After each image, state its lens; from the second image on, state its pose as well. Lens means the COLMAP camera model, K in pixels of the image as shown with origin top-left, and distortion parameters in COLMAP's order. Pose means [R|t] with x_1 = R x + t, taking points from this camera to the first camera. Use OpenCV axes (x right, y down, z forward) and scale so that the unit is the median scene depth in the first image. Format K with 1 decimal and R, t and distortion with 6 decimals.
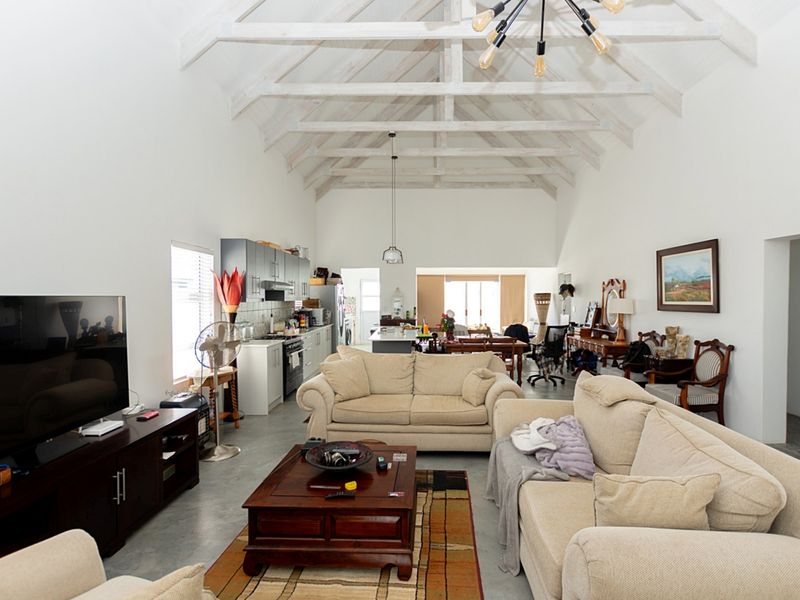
lens RADIAL K [[408.1, 0, 400.0], [0, 408.1, 300.0], [0, 0, 1]] dist [0.003224, 0.000442]
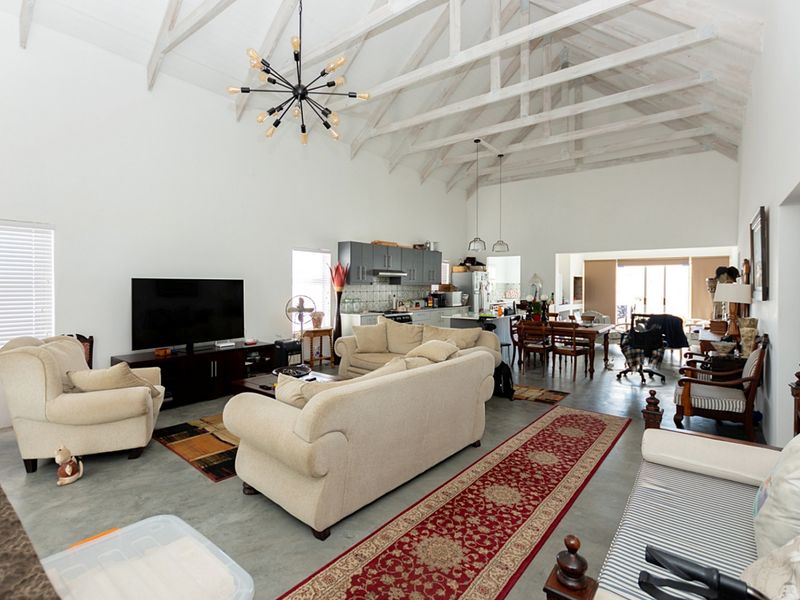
lens RADIAL K [[403.8, 0, 400.2], [0, 403.8, 280.7], [0, 0, 1]] dist [-0.001207, 0.000414]
pose [[0.795613, -0.002714, -0.605799, 0.338571], [-0.008613, 0.999838, -0.015791, 0.006206], [0.605744, 0.017781, 0.795461, -0.019840]]
